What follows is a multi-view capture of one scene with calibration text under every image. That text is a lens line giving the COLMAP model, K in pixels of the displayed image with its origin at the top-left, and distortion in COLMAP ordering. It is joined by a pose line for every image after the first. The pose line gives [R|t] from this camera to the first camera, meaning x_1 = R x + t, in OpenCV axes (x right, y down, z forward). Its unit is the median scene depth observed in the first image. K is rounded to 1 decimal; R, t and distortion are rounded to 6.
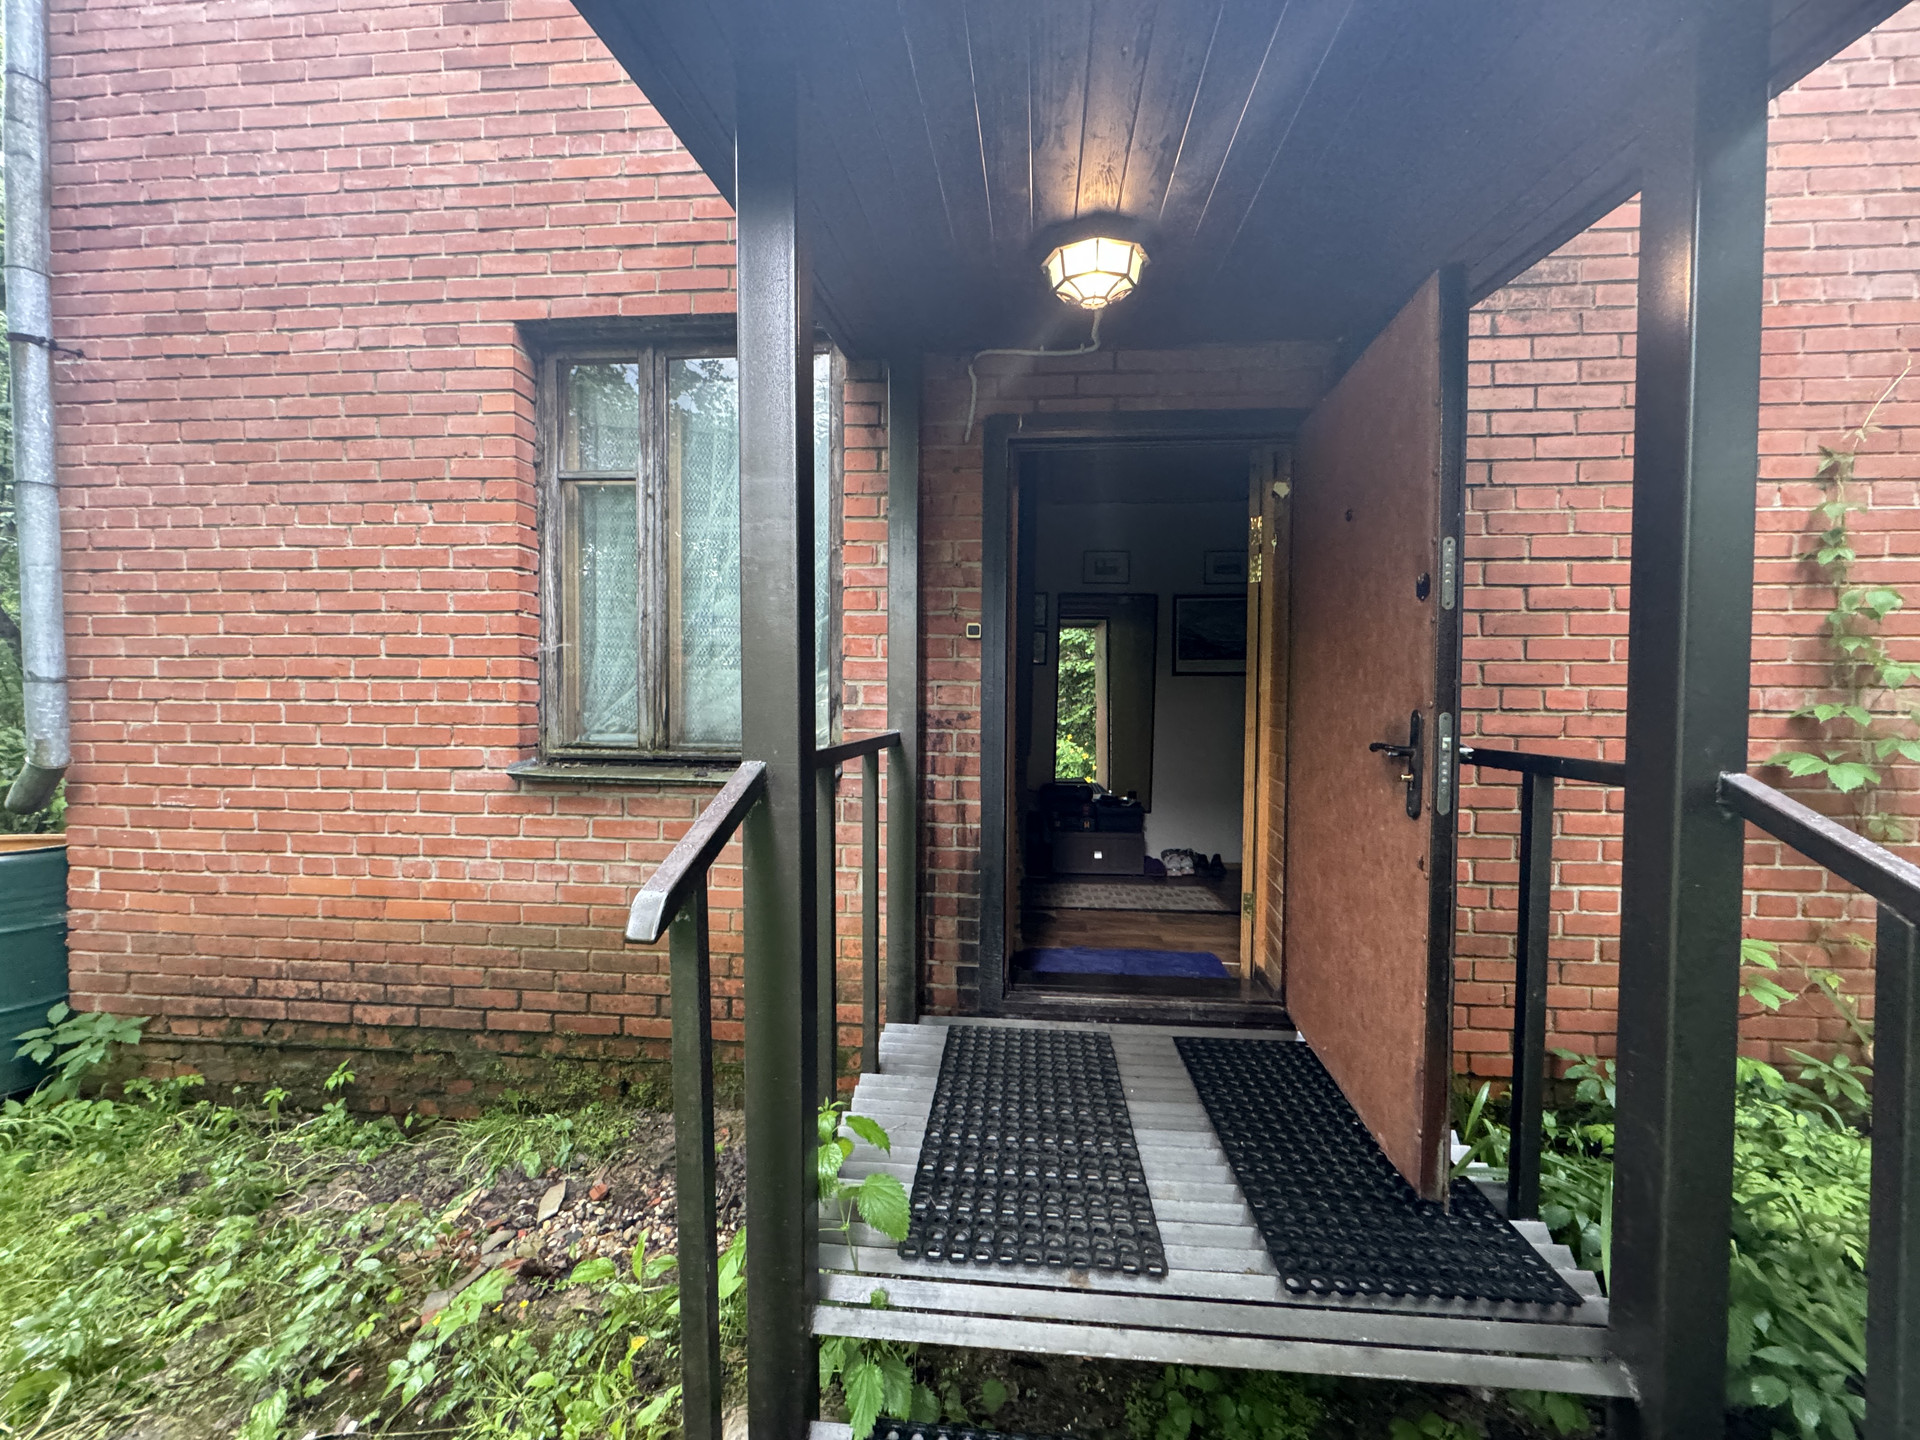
lens RADIAL K [[766.2, 0, 963.1], [0, 766.2, 716.6], [0, 0, 1]] dist [-0.003635, 0.000817]
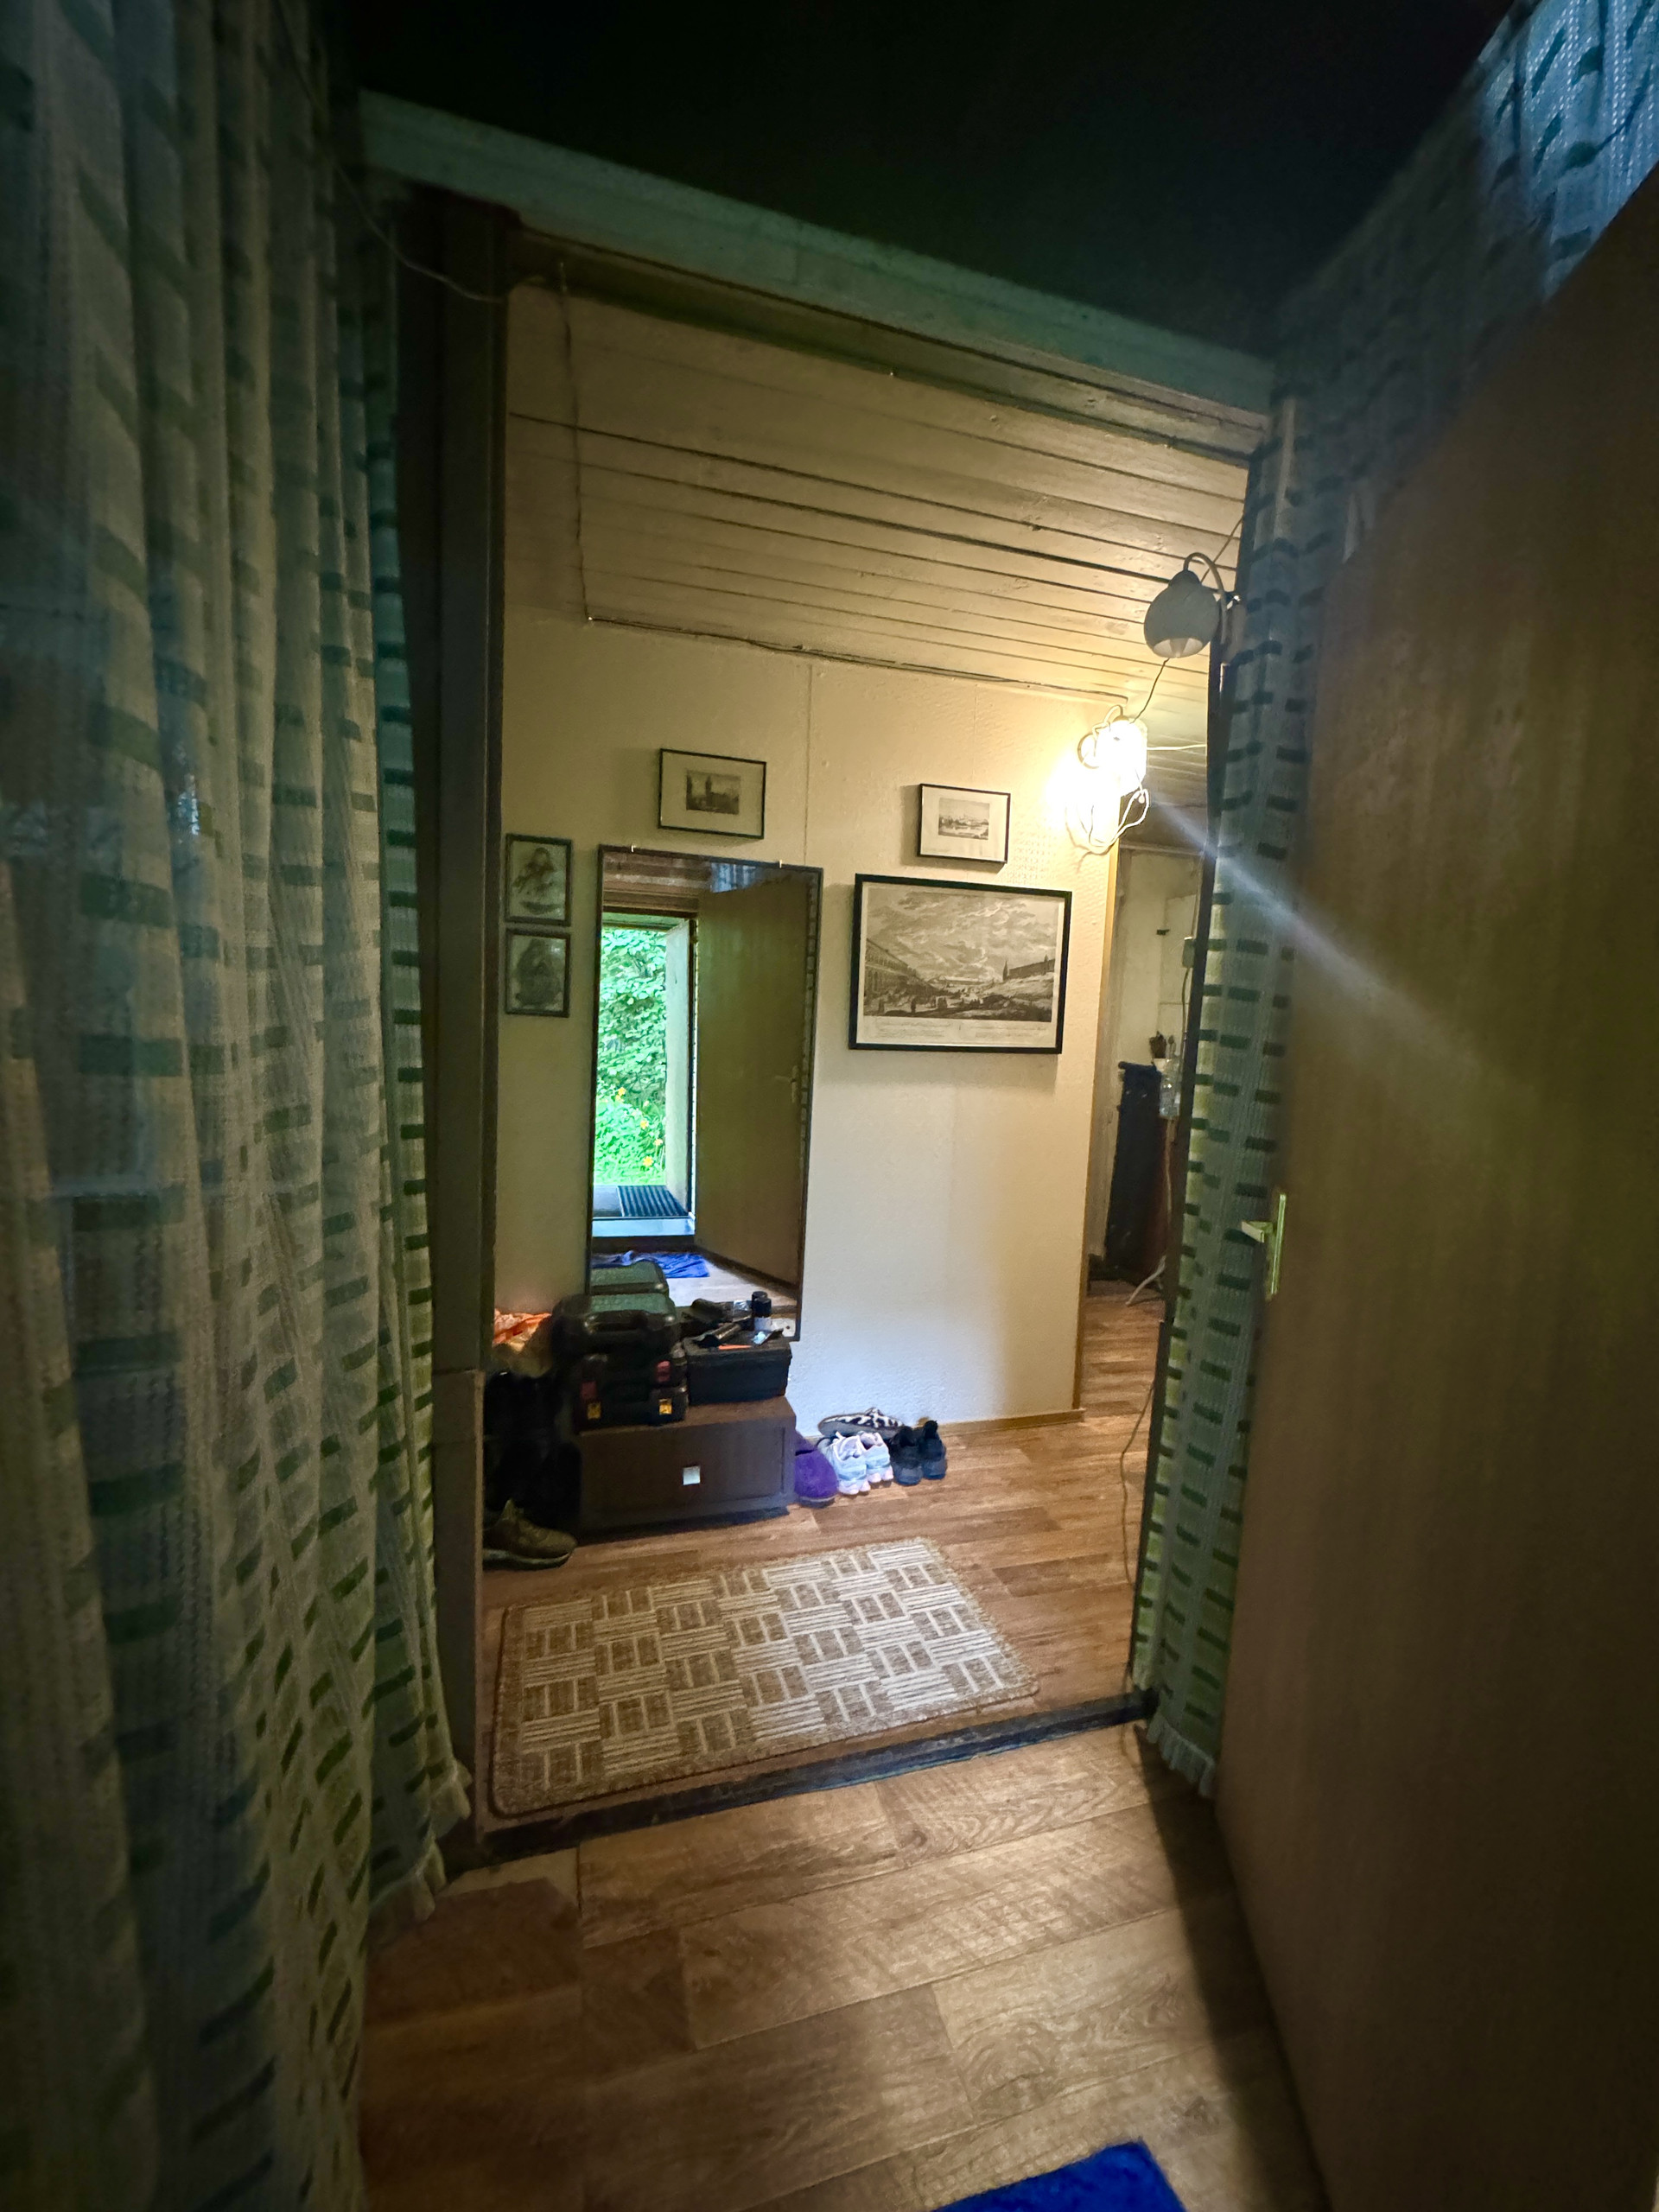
lens RADIAL K [[882.7, 0, 827.0], [0, 882.7, 1098.0], [0, 0, 1]] dist [-0.003635, 0.000817]
pose [[0.932648, -0.015237, 0.360465, 0.016918], [-0.017441, 0.996036, 0.087229, -0.017759], [-0.360365, -0.087641, 0.928685, 0.125652]]
